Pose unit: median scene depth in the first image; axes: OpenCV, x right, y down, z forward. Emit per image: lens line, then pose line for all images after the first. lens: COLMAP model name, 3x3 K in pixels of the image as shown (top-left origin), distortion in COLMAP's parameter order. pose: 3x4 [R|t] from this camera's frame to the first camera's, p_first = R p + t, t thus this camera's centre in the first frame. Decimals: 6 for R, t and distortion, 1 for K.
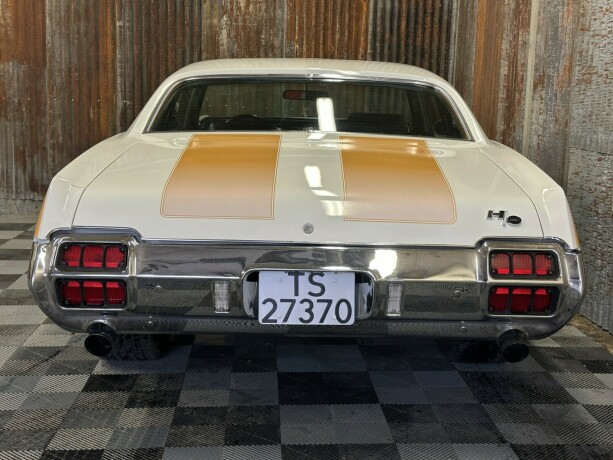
lens RADIAL K [[869.9, 0, 320.6], [0, 869.9, 226.1], [0, 0, 1]] dist [0.143315, 0.000000]
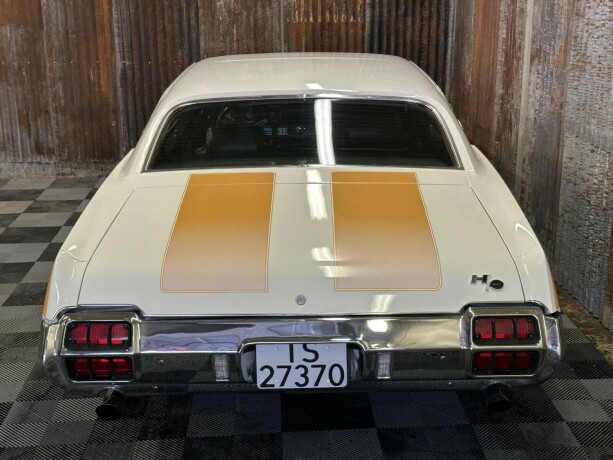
lens RADIAL K [[869.9, 0, 320.9], [0, 869.9, 223.5], [0, 0, 1]] dist [0.143315, 0.000000]
pose [[0.999502, -0.028185, -0.014173, 0.009806], [0.029727, 0.991840, 0.123977, -0.077598], [0.010563, -0.124337, 0.992184, -0.012618]]
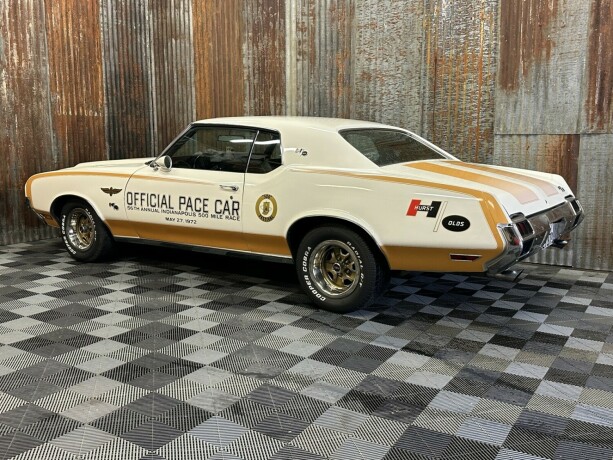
lens RADIAL K [[605.5, 0, 308.1], [0, 605.5, 228.8], [0, 0, 1]] dist [0.044311, 0.000000]
pose [[0.579322, -0.149983, 0.801181, -0.559462], [0.130109, 0.987338, 0.090751, -0.052113], [-0.804647, 0.051667, 0.591501, 0.204858]]
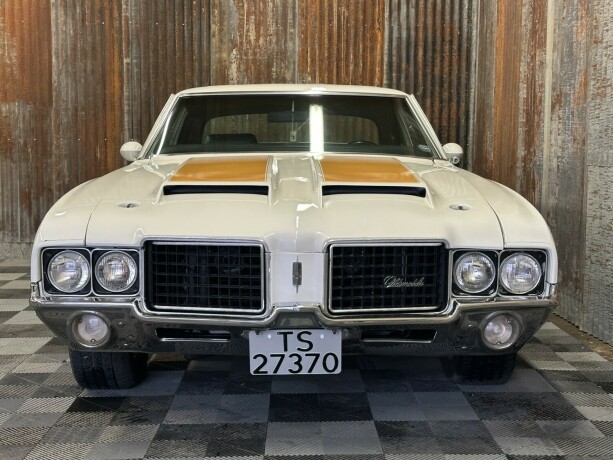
lens RADIAL K [[936.3, 0, 310.5], [0, 936.3, 224.6], [0, 0, 1]] dist [0.155981, 0.000000]
pose [[0.998578, -0.017631, -0.050320, 0.023653], [0.014085, 0.997450, -0.069968, 0.026834], [0.051425, 0.069160, 0.996279, -0.016755]]
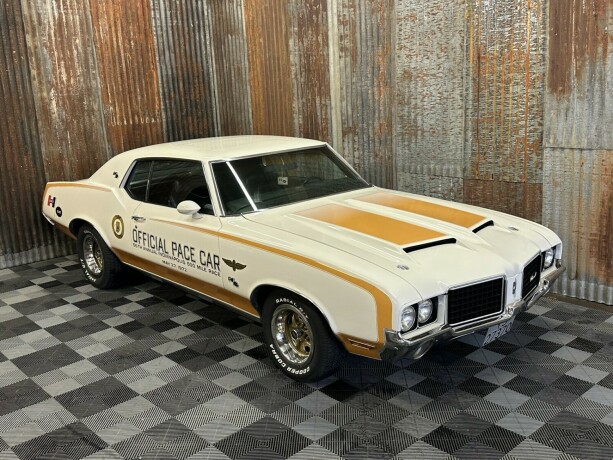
lens RADIAL K [[632.0, 0, 320.0], [0, 632.0, 234.0], [0, 0, 1]] dist [0.034498, 0.000000]
pose [[0.766862, -0.212615, 0.605572, -0.399716], [0.157925, 0.977035, 0.143048, -0.112398], [-0.622079, -0.014063, 0.782828, 0.083931]]
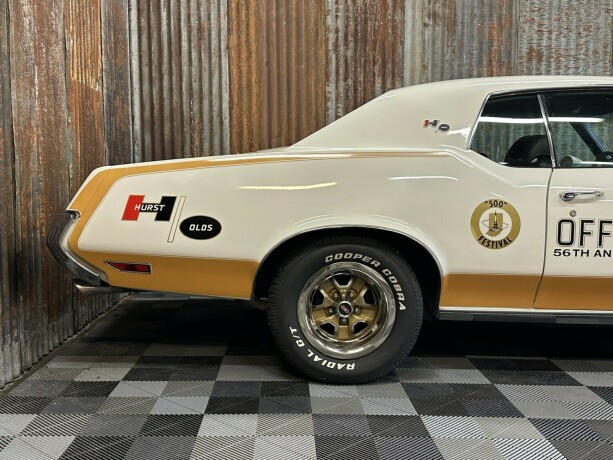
lens RADIAL K [[647.5, 0, 303.4], [0, 647.5, 236.7], [0, 0, 1]] dist [0.057338, 0.000000]
pose [[0.037712, -0.120315, 0.992019, -0.490637], [0.142657, 0.983206, 0.113823, -0.102568], [-0.989054, 0.137226, 0.054242, 0.845792]]
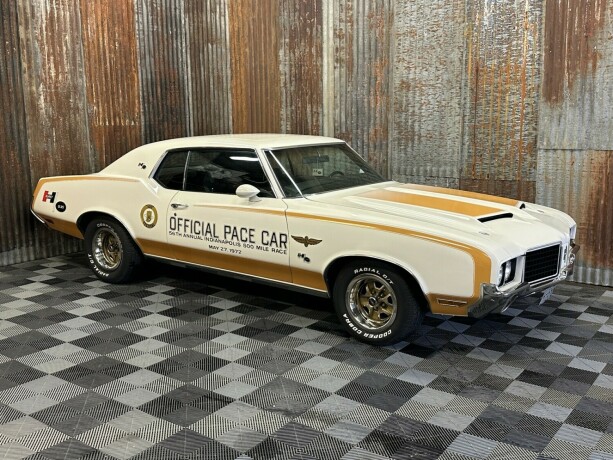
lens RADIAL K [[647.5, 0, 318.7], [0, 647.5, 229.7], [0, 0, 1]] dist [0.057338, 0.000000]
pose [[0.625105, -0.169318, 0.761955, -0.577160], [0.134296, 0.984962, 0.108697, -0.093931], [-0.768900, 0.034380, 0.638444, 0.166013]]
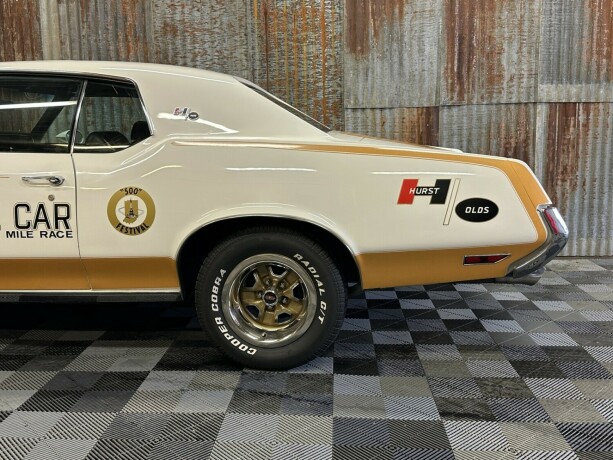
lens RADIAL K [[605.5, 0, 308.4], [0, 605.5, 228.4], [0, 0, 1]] dist [0.044311, 0.000000]
pose [[0.103421, -0.176109, 0.978923, -0.437338], [0.155012, 0.975028, 0.159032, -0.053281], [-0.982484, 0.135298, 0.128137, 0.435722]]
